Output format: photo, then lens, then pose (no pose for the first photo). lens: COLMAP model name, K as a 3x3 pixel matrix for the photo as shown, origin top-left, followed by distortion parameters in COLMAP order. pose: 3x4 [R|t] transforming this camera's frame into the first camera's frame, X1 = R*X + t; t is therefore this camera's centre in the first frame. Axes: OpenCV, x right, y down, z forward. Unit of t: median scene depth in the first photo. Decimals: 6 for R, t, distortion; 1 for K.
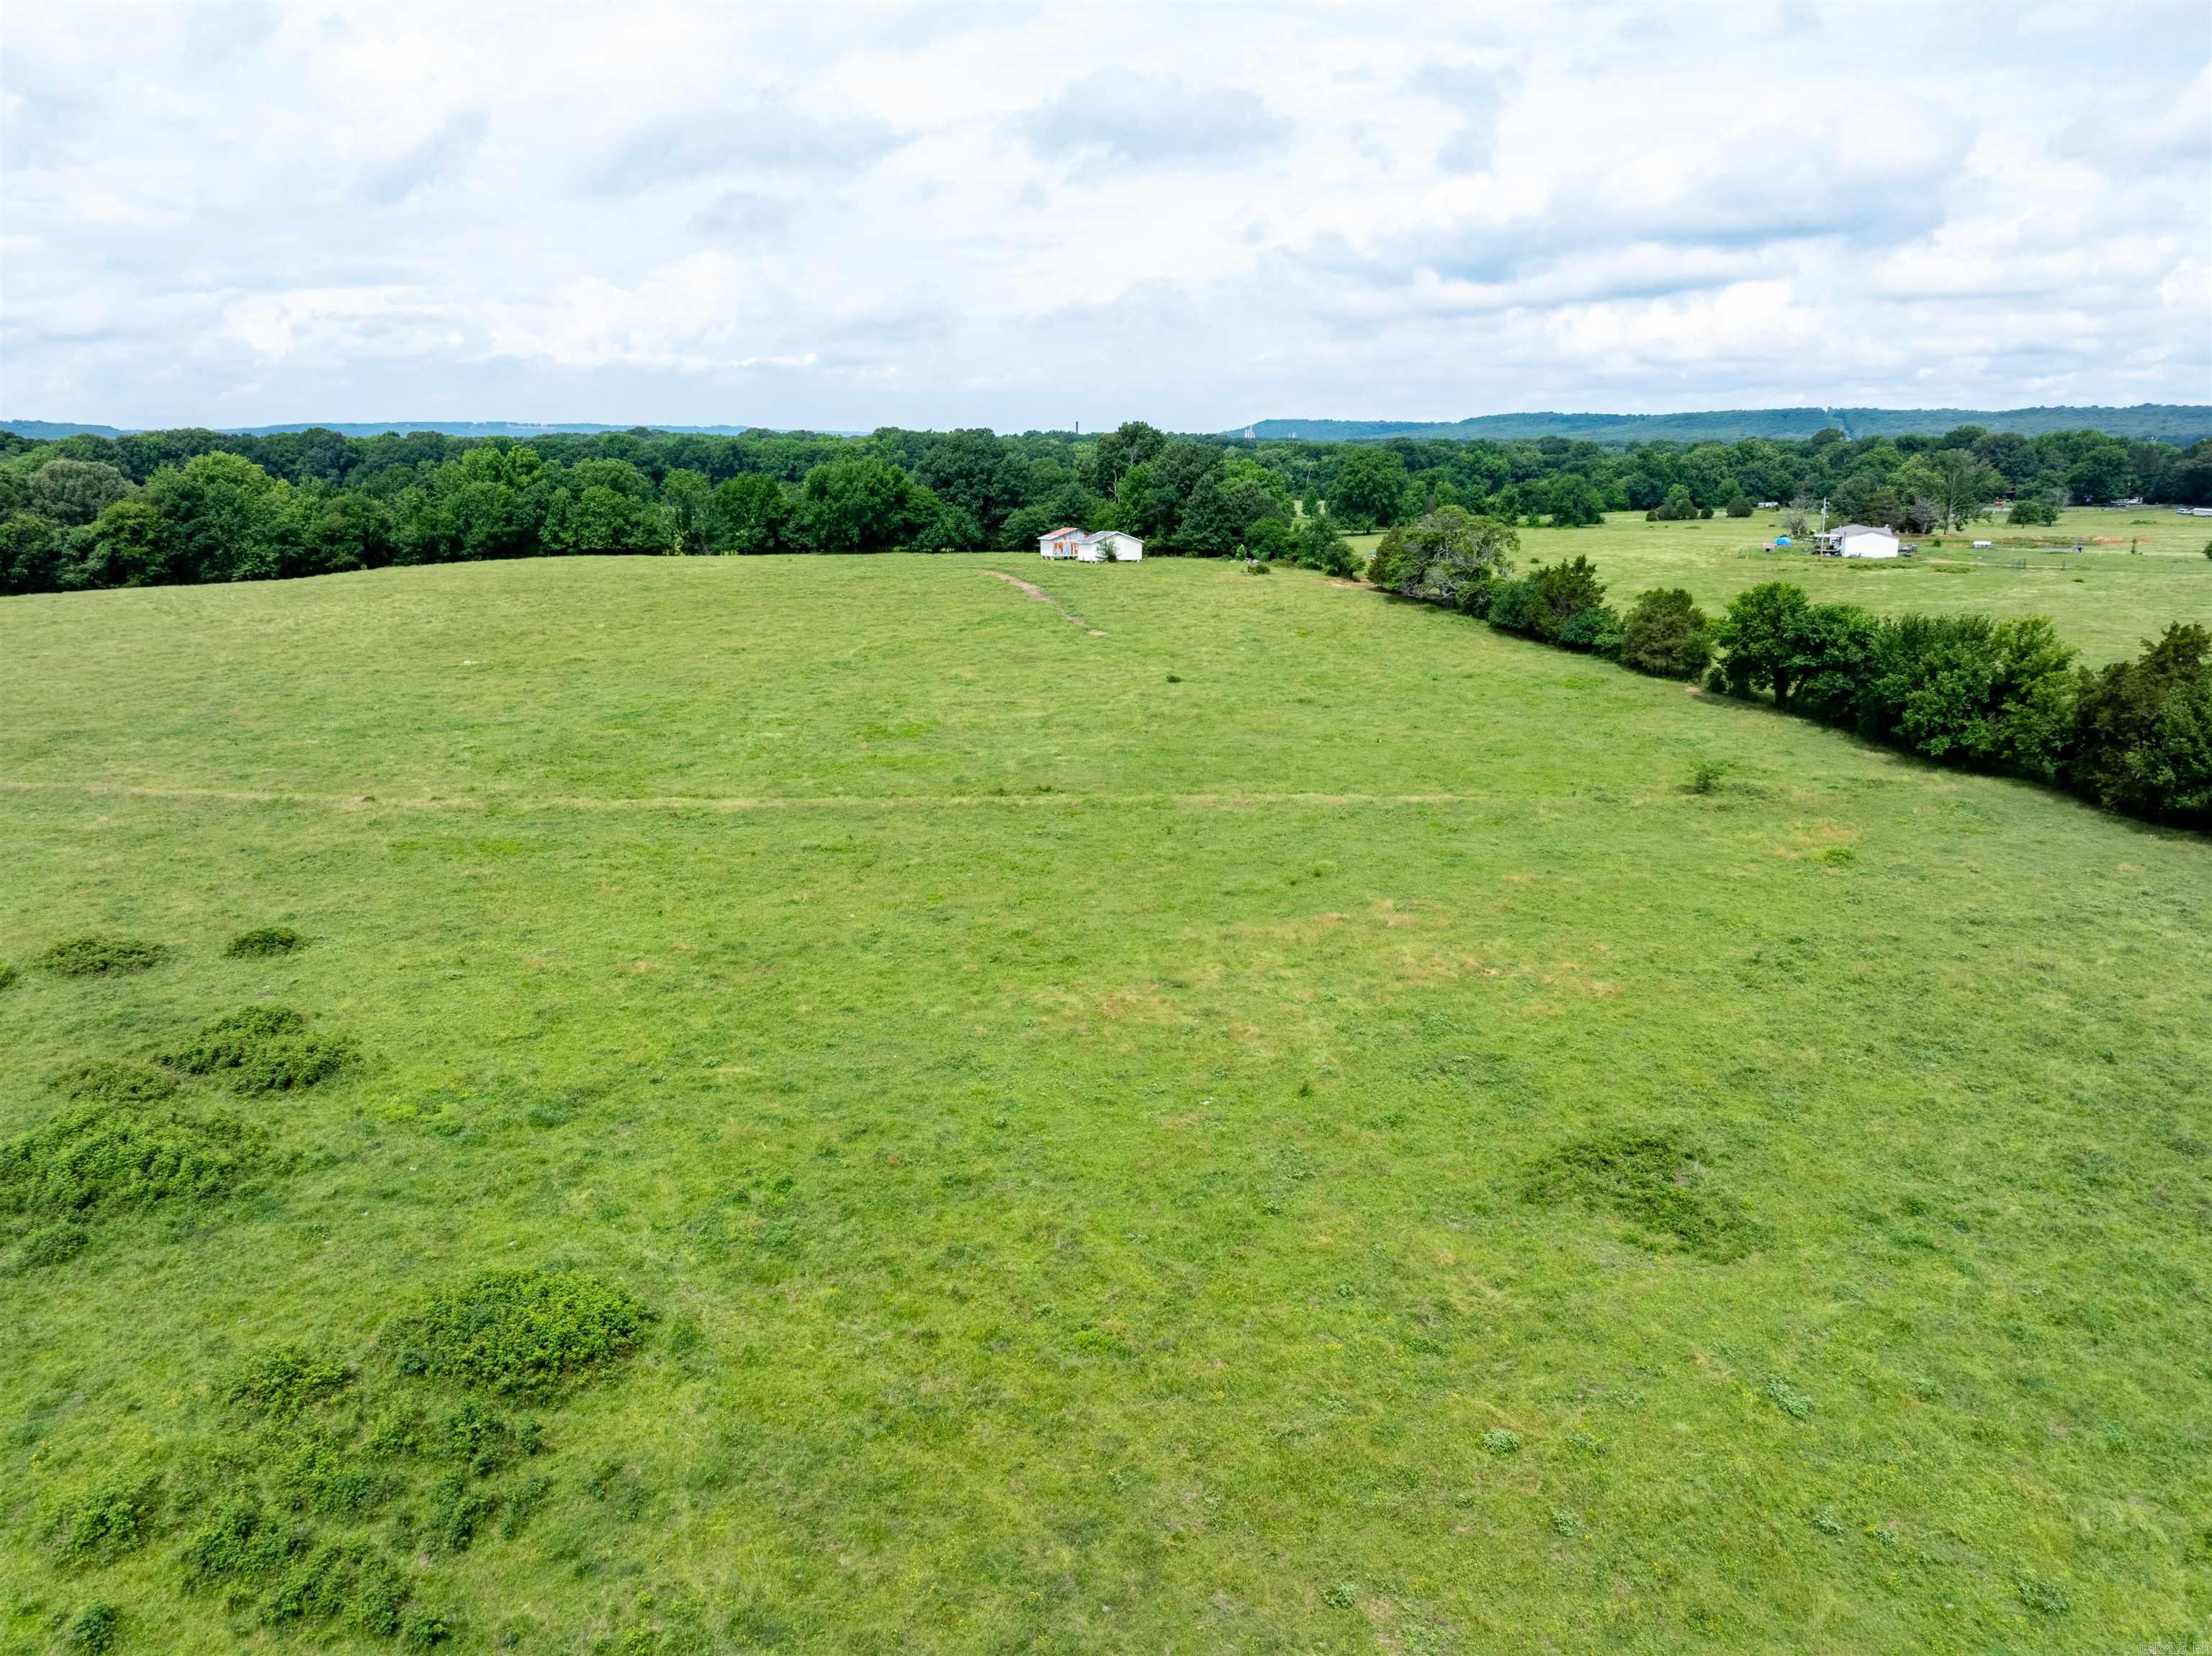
lens RADIAL K [[1558.9, 0, 1114.5], [0, 1558.9, 820.4], [0, 0, 1]] dist [-0.038010, 0.028175]
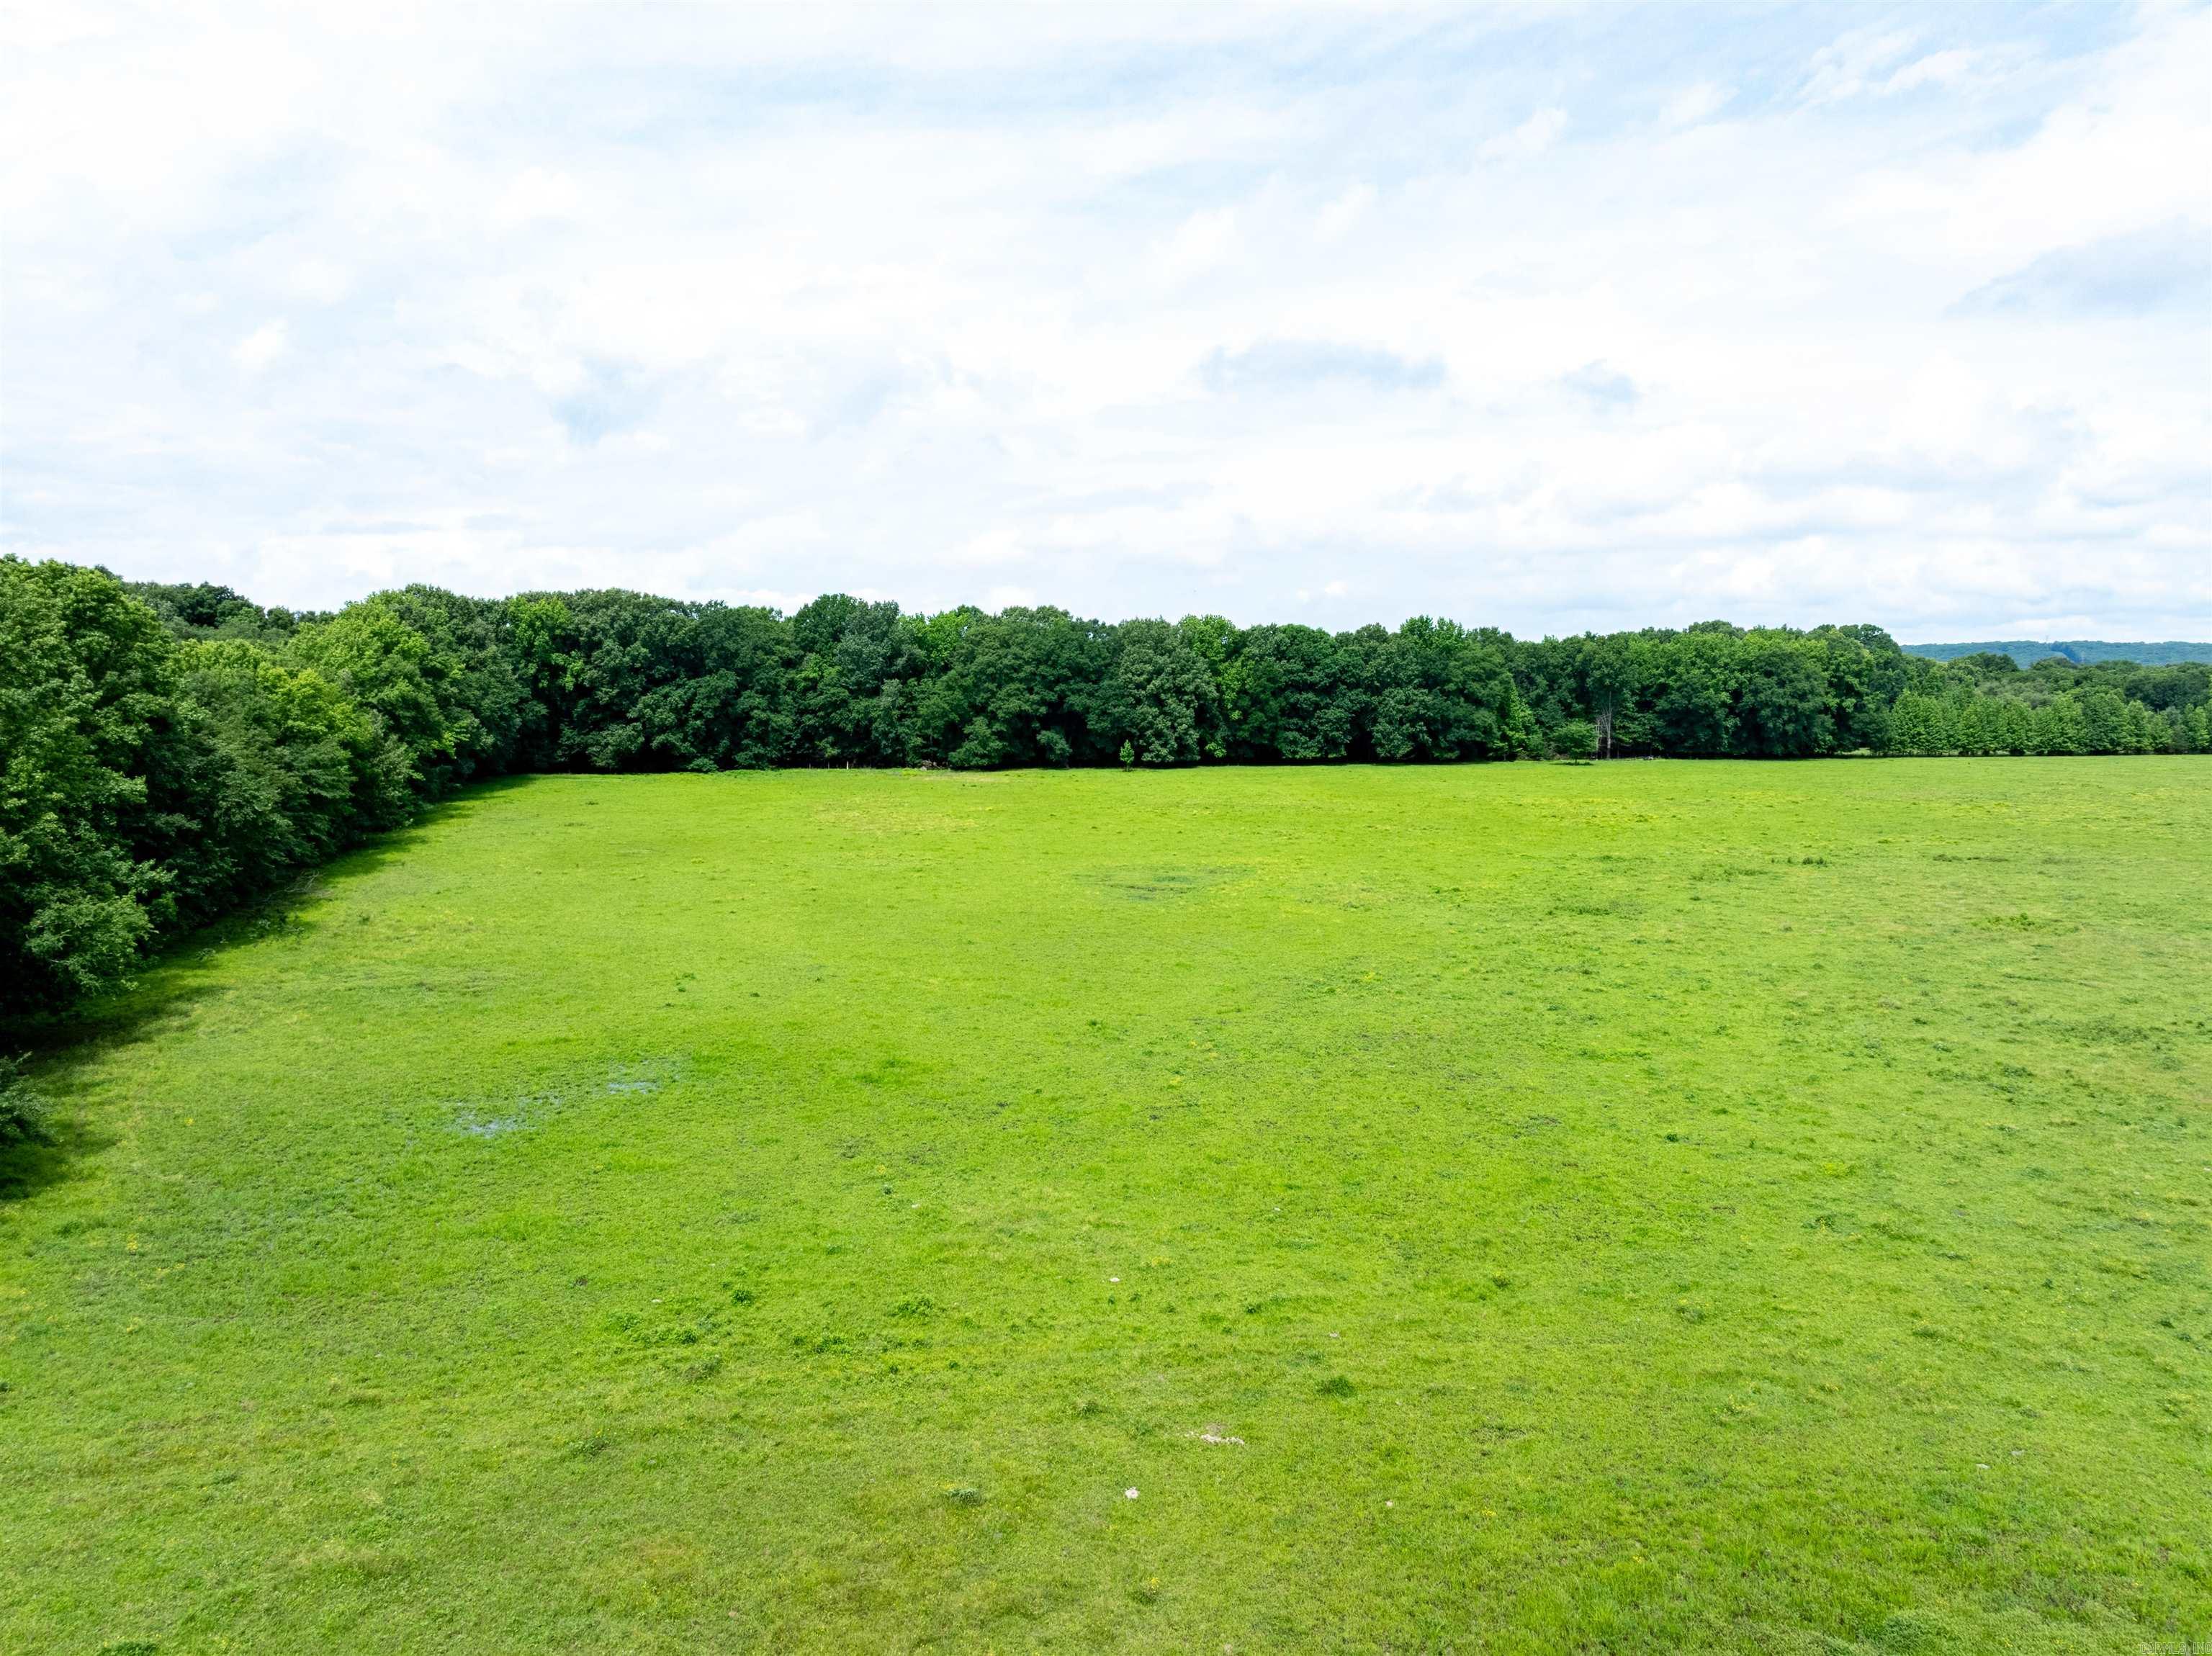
lens RADIAL K [[1558.9, 0, 1121.9], [0, 1558.9, 815.9], [0, 0, 1]] dist [-0.038010, 0.028175]
pose [[0.999984, 0.001821, 0.005295, -1.003052], [-0.000995, 0.988382, -0.151987, -0.267085], [-0.005510, 0.151980, 0.988368, 1.250093]]
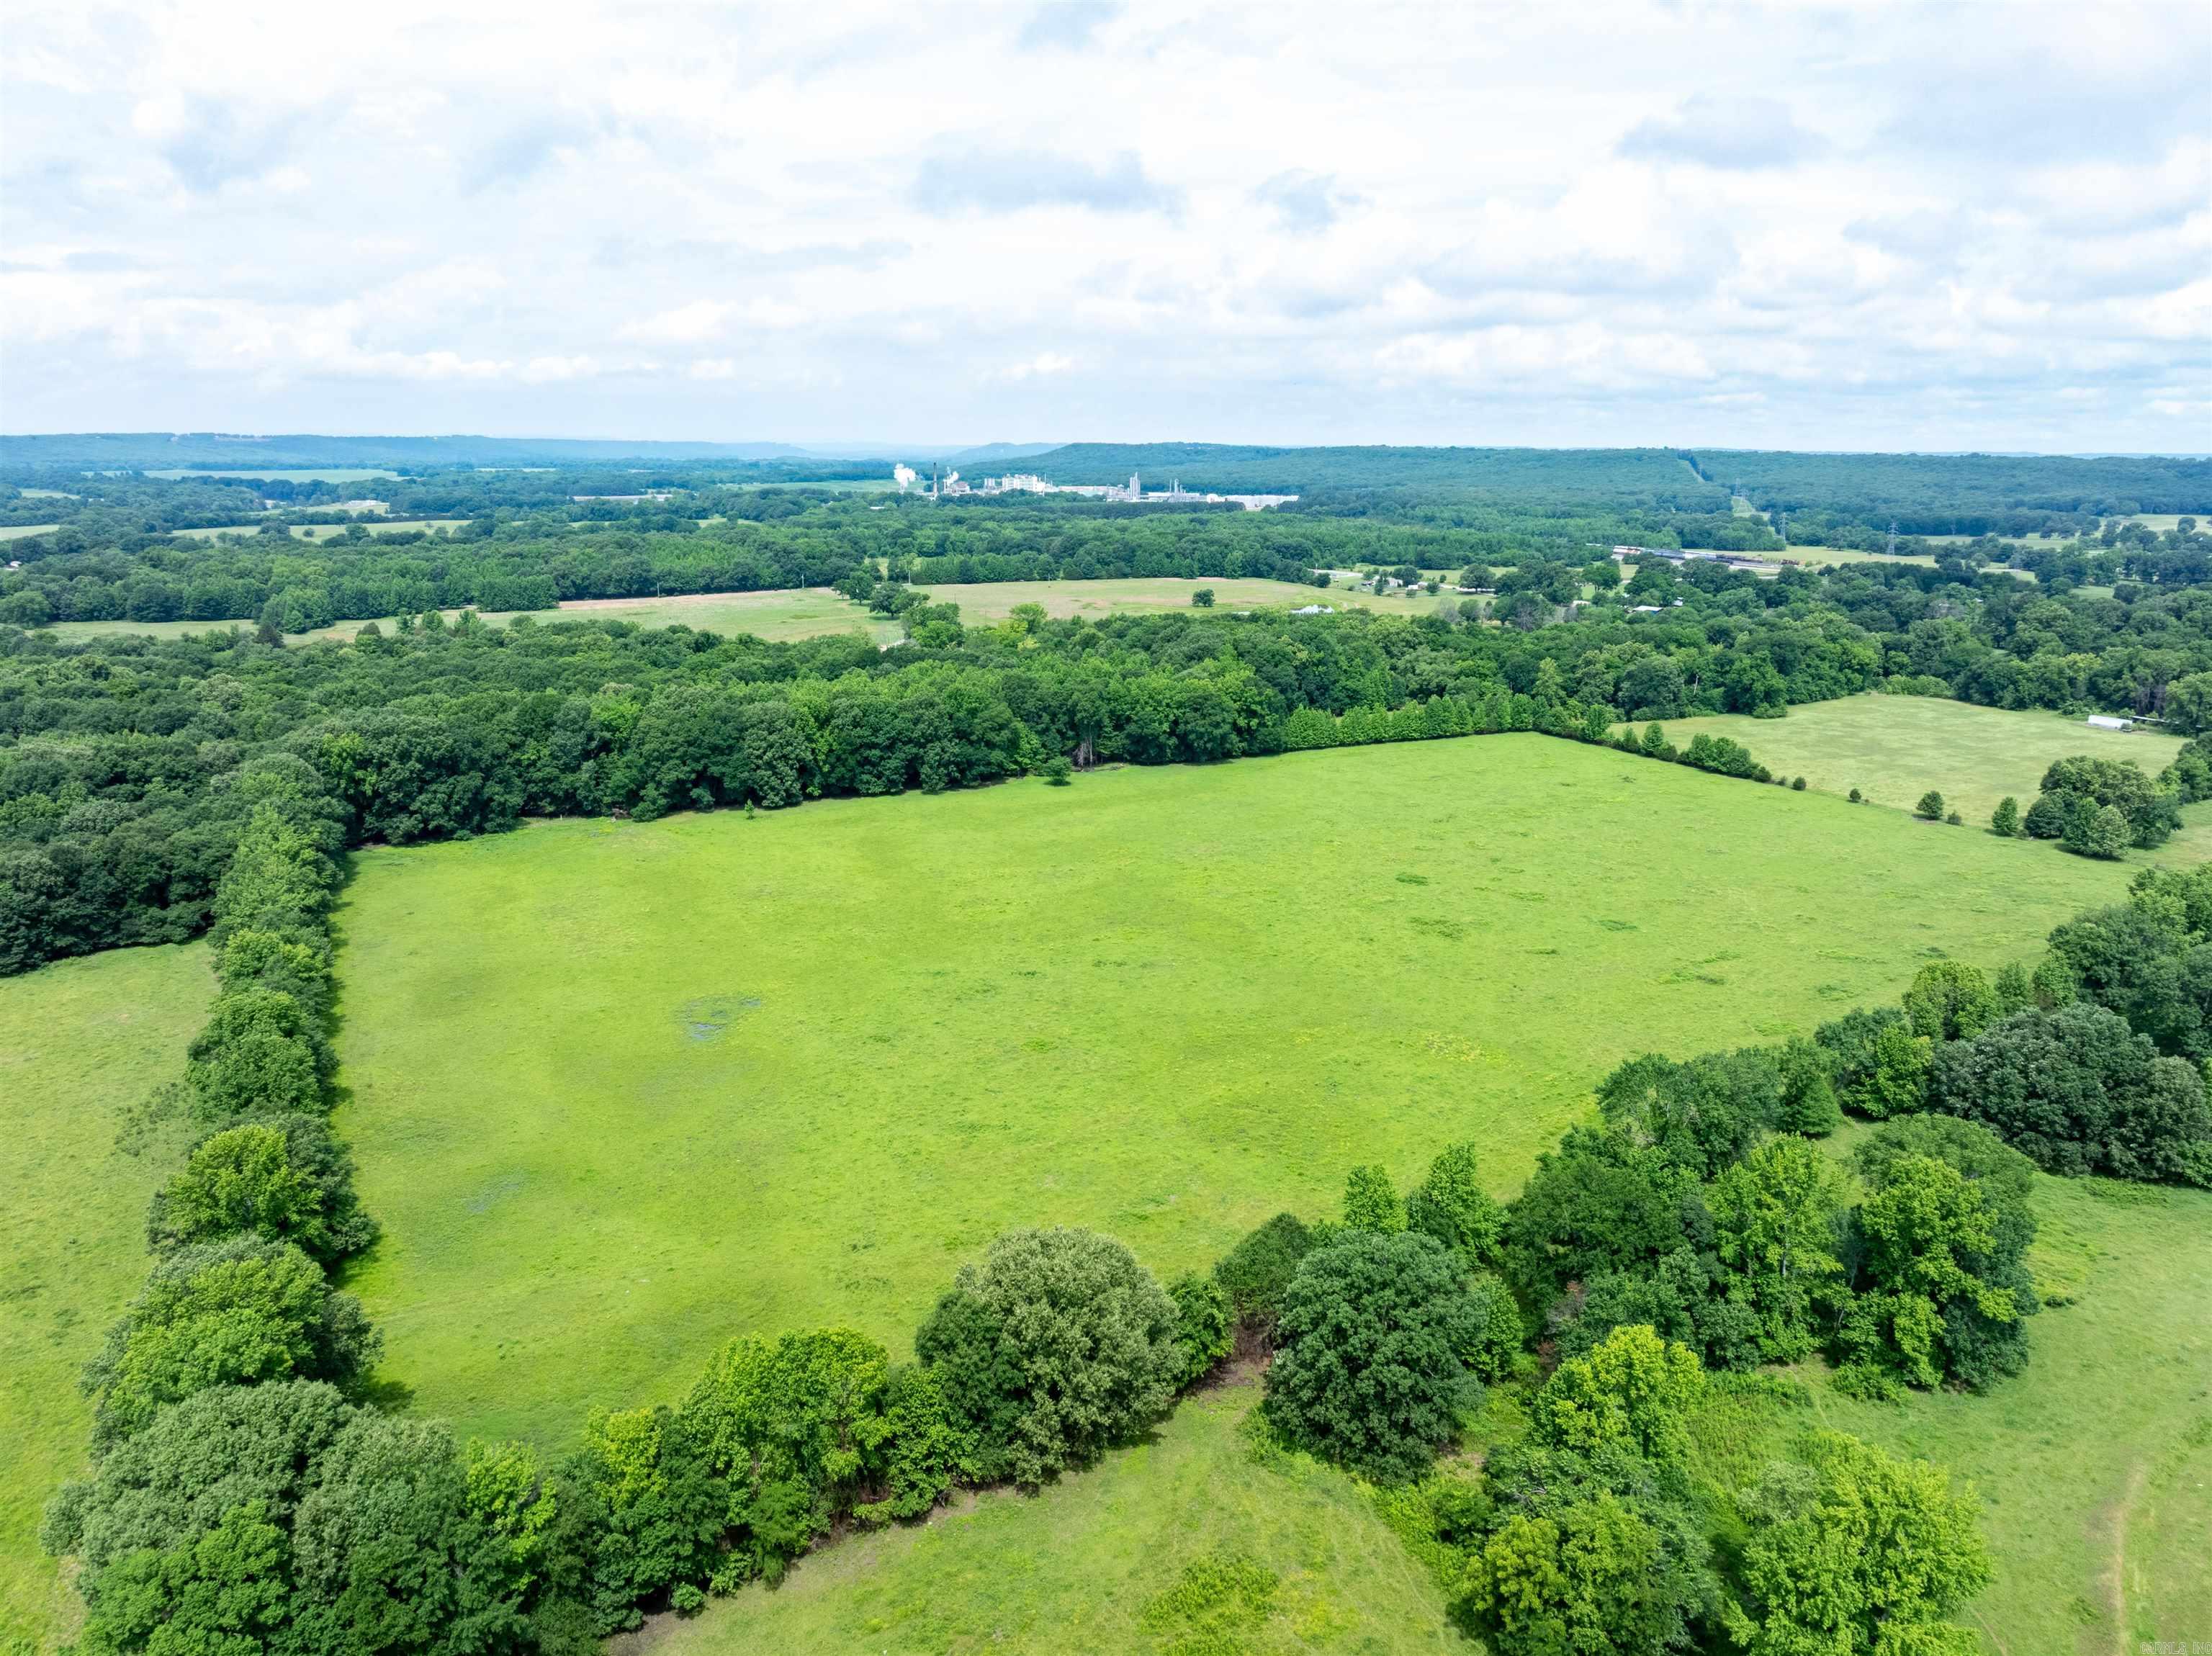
lens RADIAL K [[1558.9, 0, 1120.1], [0, 1558.9, 817.8], [0, 0, 1]] dist [-0.038010, 0.028175]
pose [[0.984602, -0.035148, 0.171239, -0.894007], [0.035287, 0.999375, 0.002234, -0.445138], [-0.171211, 0.003843, 0.985227, 0.634429]]
